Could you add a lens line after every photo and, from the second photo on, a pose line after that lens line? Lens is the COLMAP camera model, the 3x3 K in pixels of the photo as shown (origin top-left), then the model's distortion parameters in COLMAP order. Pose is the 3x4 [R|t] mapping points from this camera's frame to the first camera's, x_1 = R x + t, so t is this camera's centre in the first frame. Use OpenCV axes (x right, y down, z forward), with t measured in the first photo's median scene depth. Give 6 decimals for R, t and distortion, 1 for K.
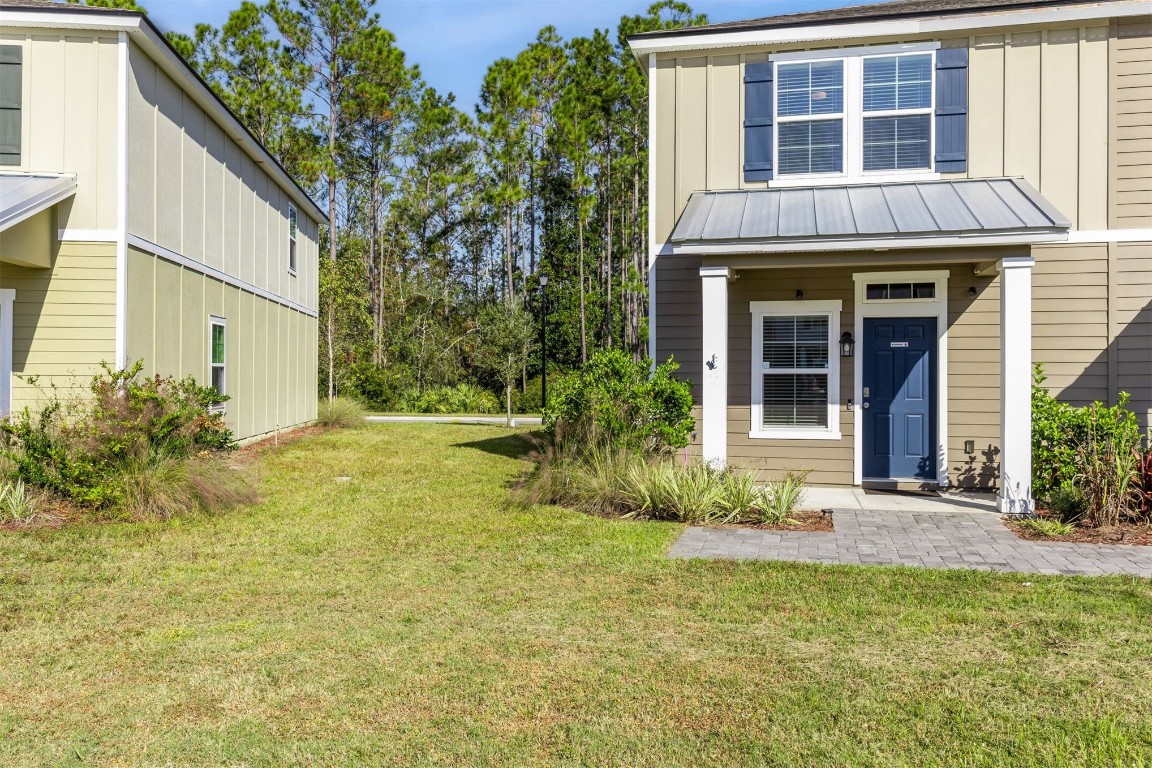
lens RADIAL K [[923.0, 0, 576.1], [0, 923.0, 365.7], [0, 0, 1]] dist [-0.006563, -0.004418]
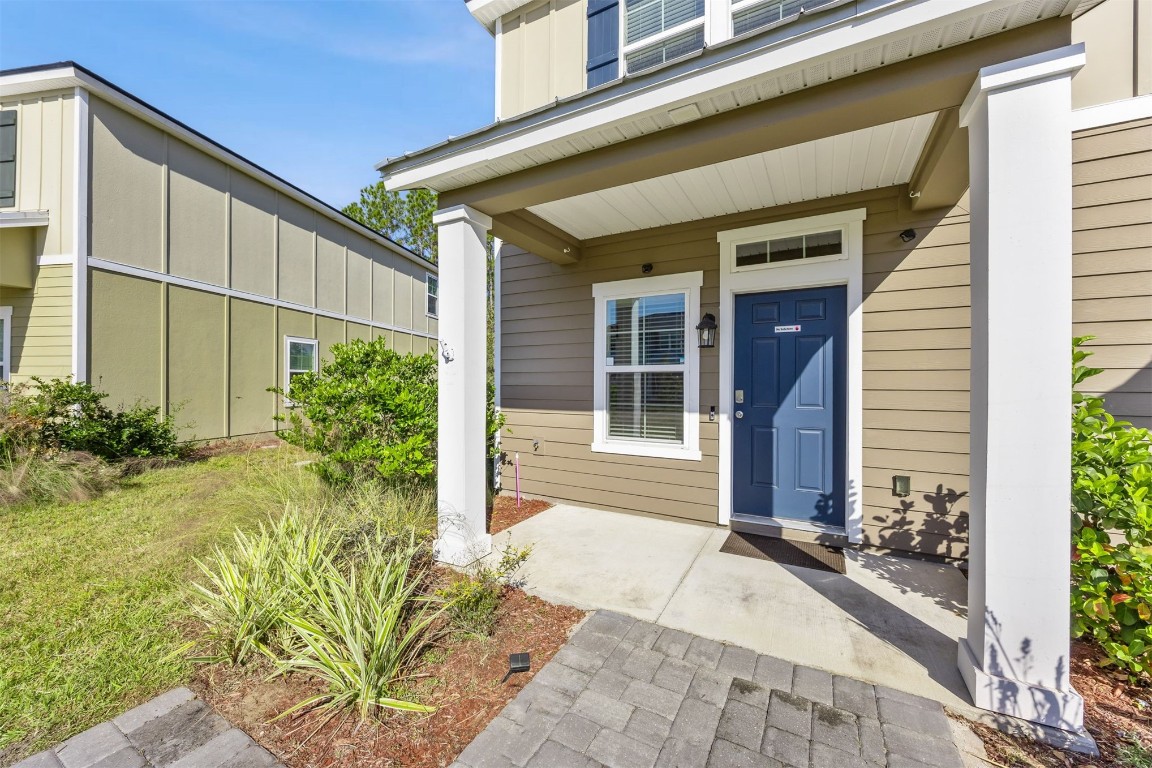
lens RADIAL K [[439.3, 0, 577.2], [0, 439.3, 380.0], [0, 0, 1]] dist [-0.002733, -0.000274]
pose [[0.964234, 0.000502, -0.265051, 0.287792], [0.000050, 0.999998, 0.002077, 0.015103], [0.265051, -0.002016, 0.964232, 0.642009]]
